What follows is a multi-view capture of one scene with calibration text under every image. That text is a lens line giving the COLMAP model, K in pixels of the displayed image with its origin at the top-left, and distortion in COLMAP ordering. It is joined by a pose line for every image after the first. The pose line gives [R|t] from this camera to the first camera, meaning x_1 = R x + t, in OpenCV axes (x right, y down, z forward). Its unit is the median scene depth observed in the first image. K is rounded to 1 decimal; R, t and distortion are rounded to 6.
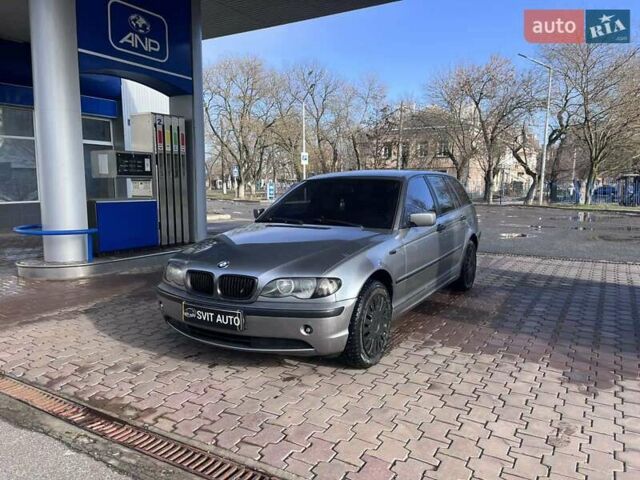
lens RADIAL K [[481.3, 0, 323.8], [0, 481.3, 238.7], [0, 0, 1]] dist [0.092912, -0.125739]
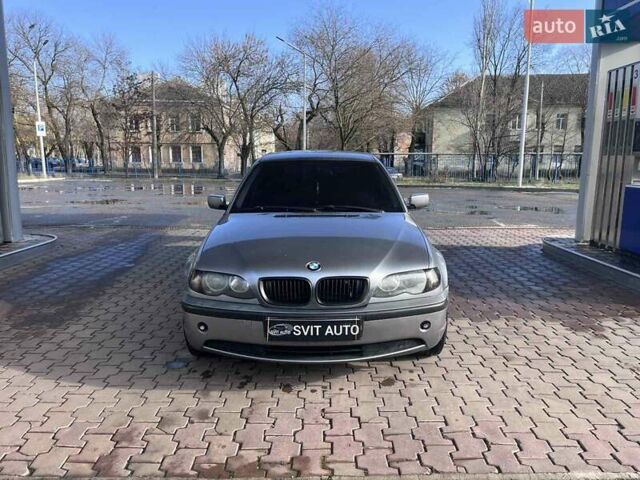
lens RADIAL K [[481.3, 0, 323.8], [0, 481.3, 238.7], [0, 0, 1]] dist [0.092912, -0.125739]
pose [[0.862772, -0.083154, 0.498709, -0.586646], [0.058839, 0.996194, 0.064311, -0.045531], [-0.502158, -0.026142, 0.864381, 0.262017]]
